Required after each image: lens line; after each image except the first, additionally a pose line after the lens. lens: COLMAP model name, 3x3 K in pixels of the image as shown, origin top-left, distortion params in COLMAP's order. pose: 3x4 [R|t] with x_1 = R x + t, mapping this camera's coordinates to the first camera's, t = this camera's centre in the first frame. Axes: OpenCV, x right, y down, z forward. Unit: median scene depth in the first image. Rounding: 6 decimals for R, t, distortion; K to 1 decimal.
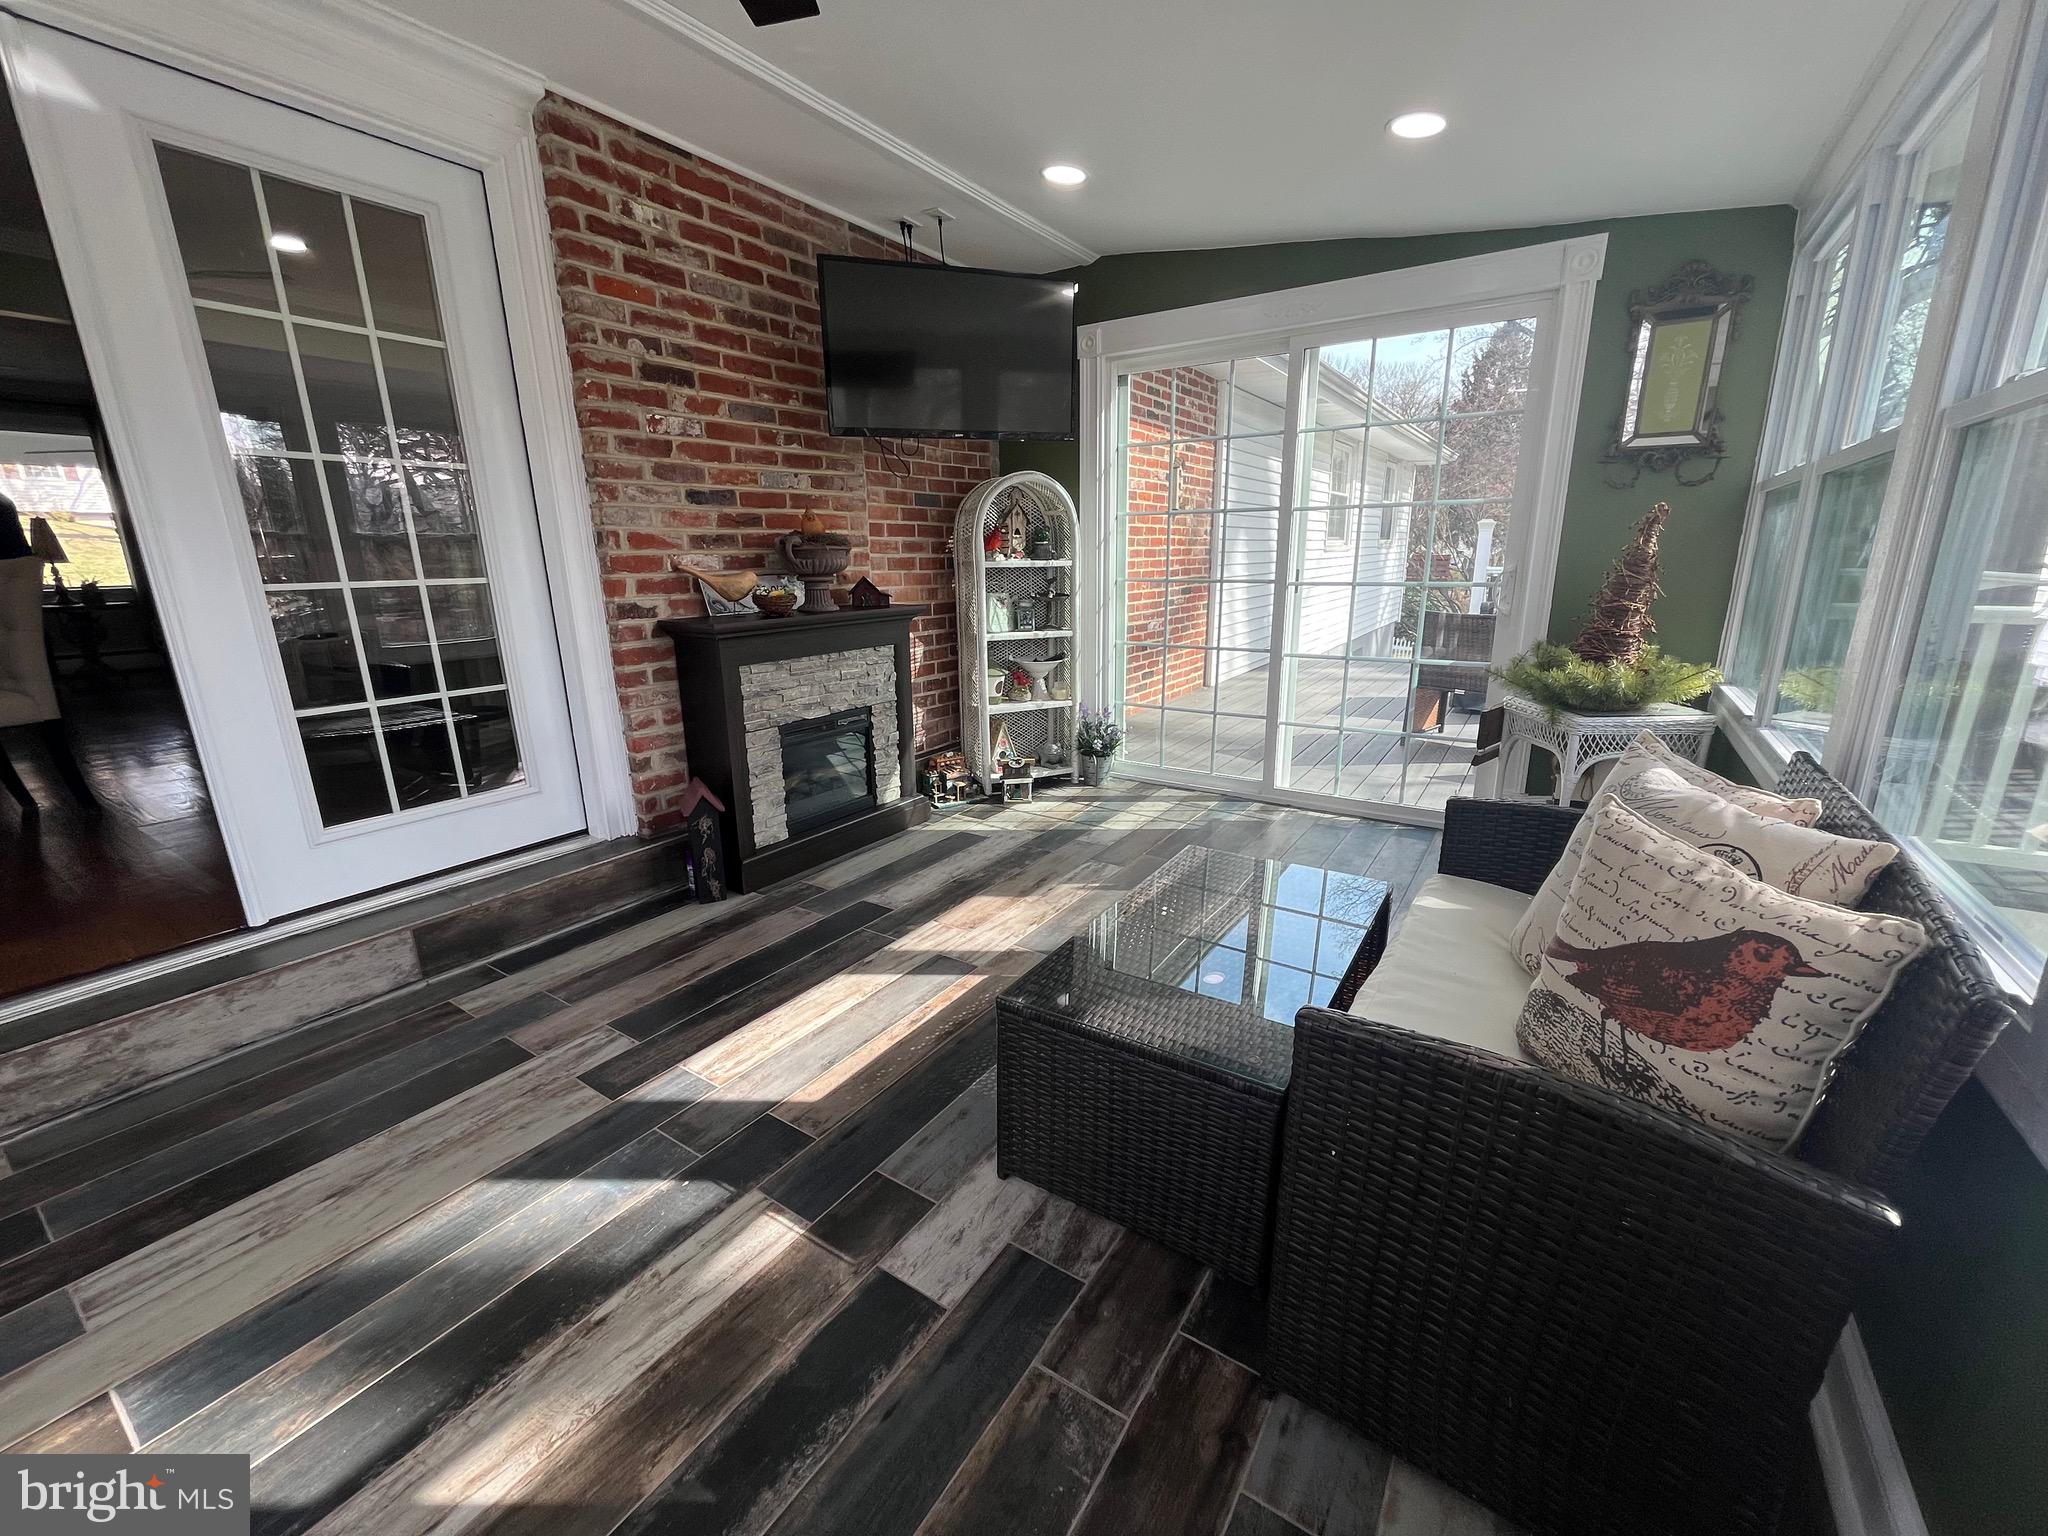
lens RADIAL K [[823.5, 0, 1024.1], [0, 823.5, 778.2], [0, 0, 1]] dist [-0.004552, 0.000171]
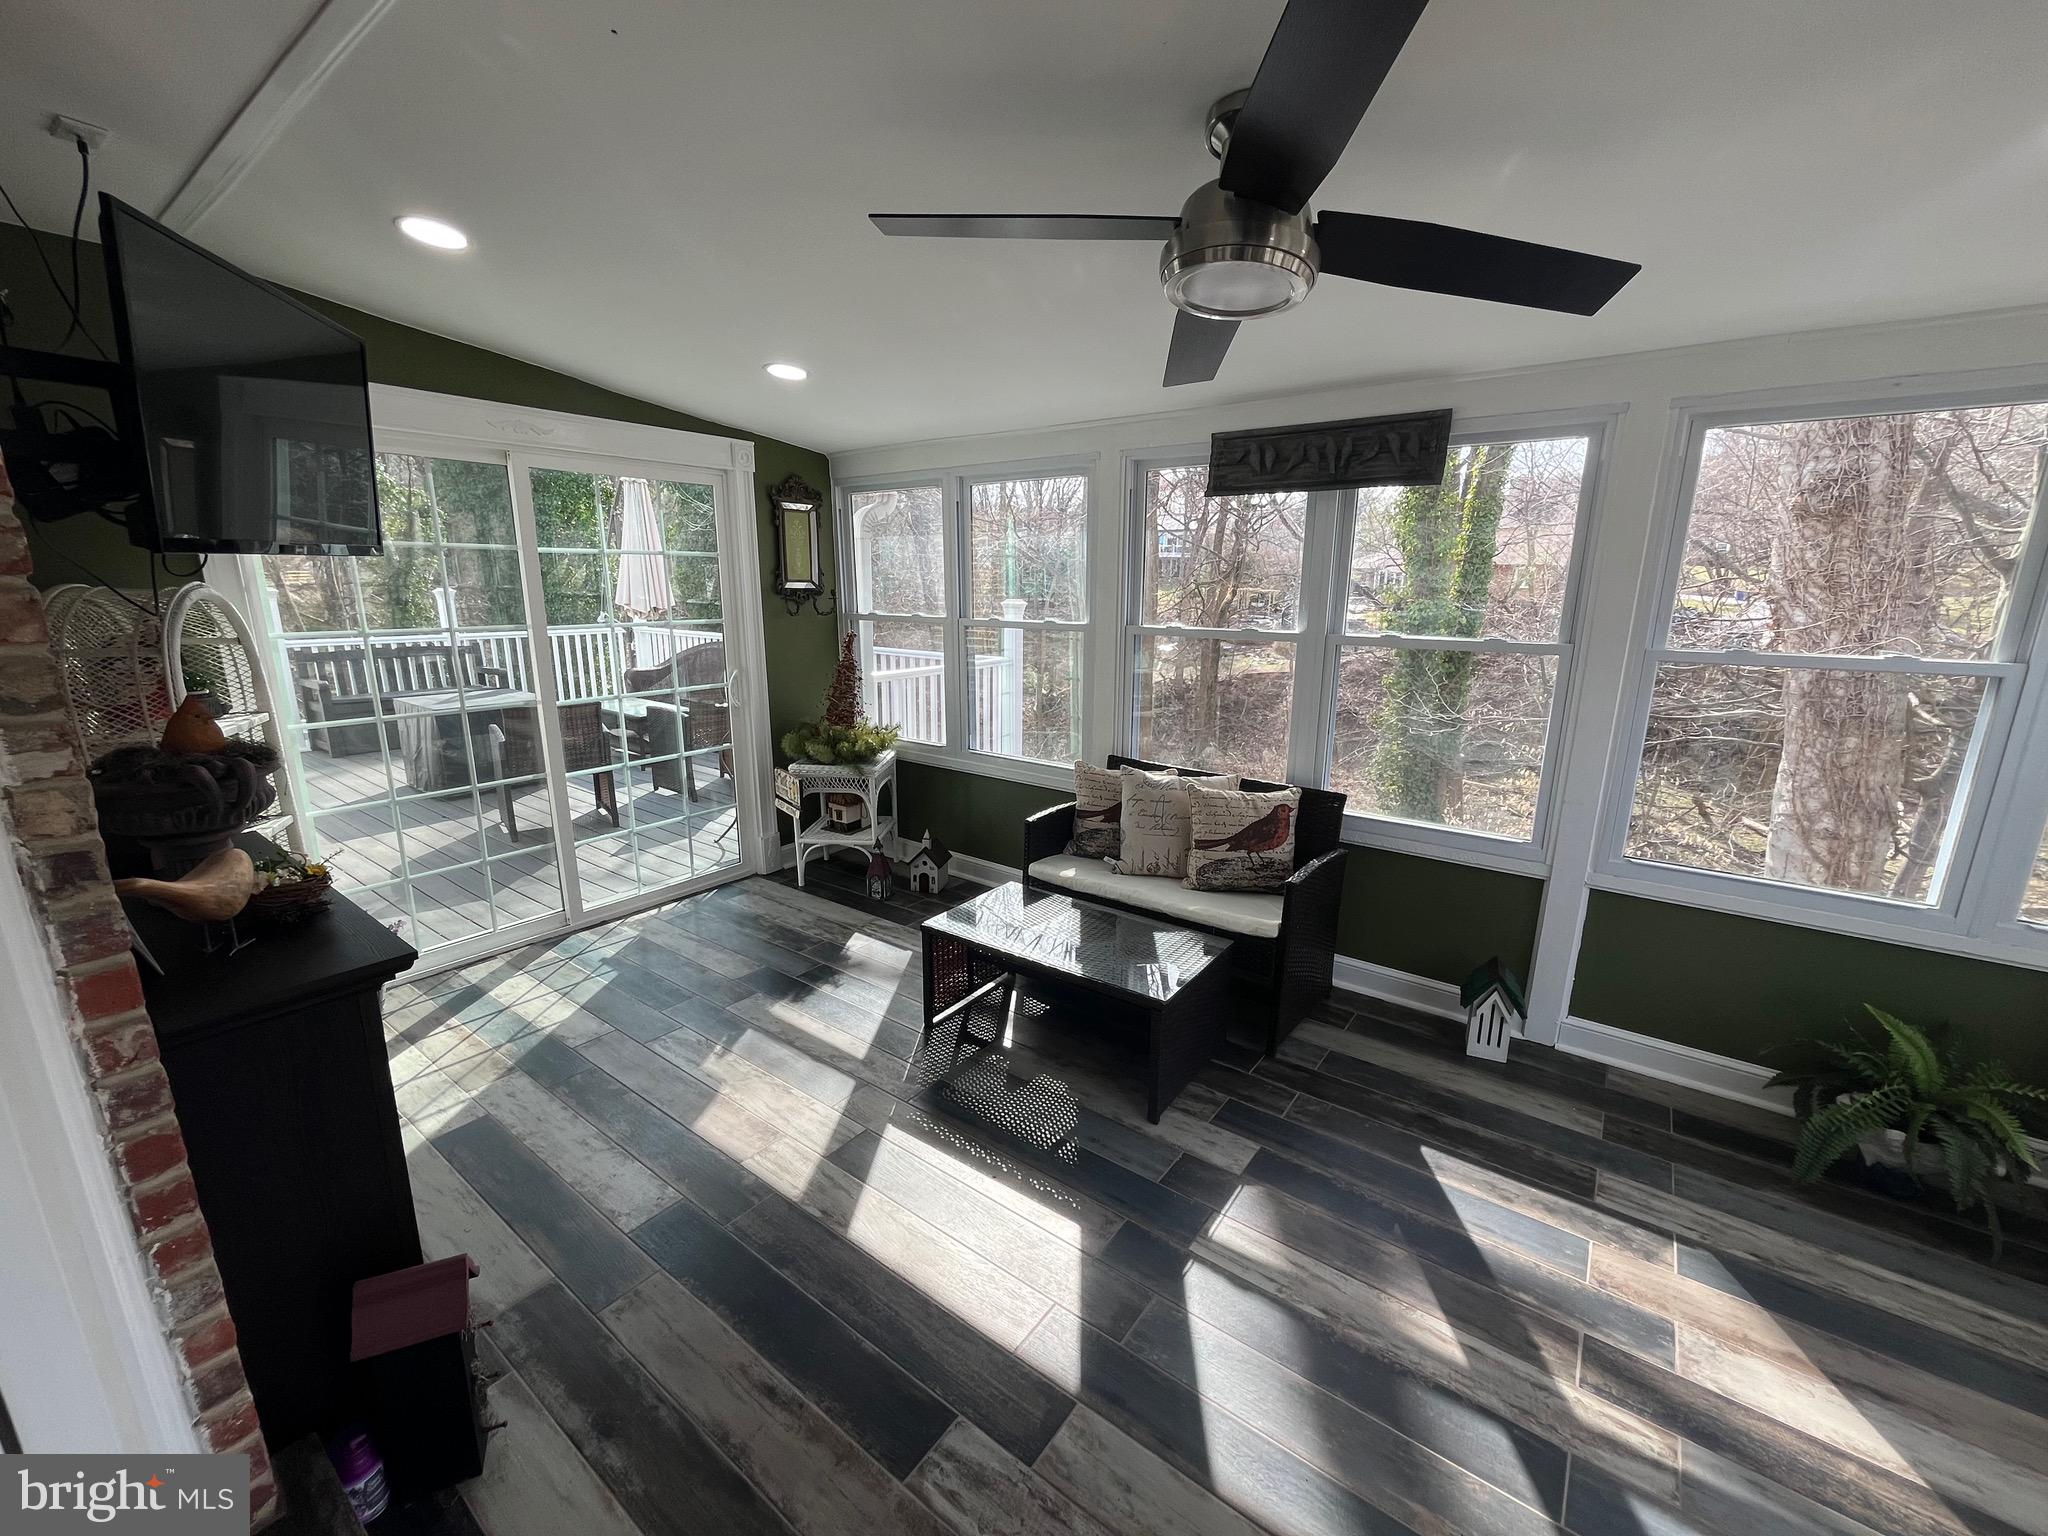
lens RADIAL K [[823.5, 0, 1024.1], [0, 823.5, 778.2], [0, 0, 1]] dist [-0.004552, 0.000171]
pose [[0.055017, -0.221199, 0.973676, -0.833543], [0.251088, 0.946881, 0.200924, -0.294768], [-0.966400, 0.233424, 0.107635, 0.555881]]
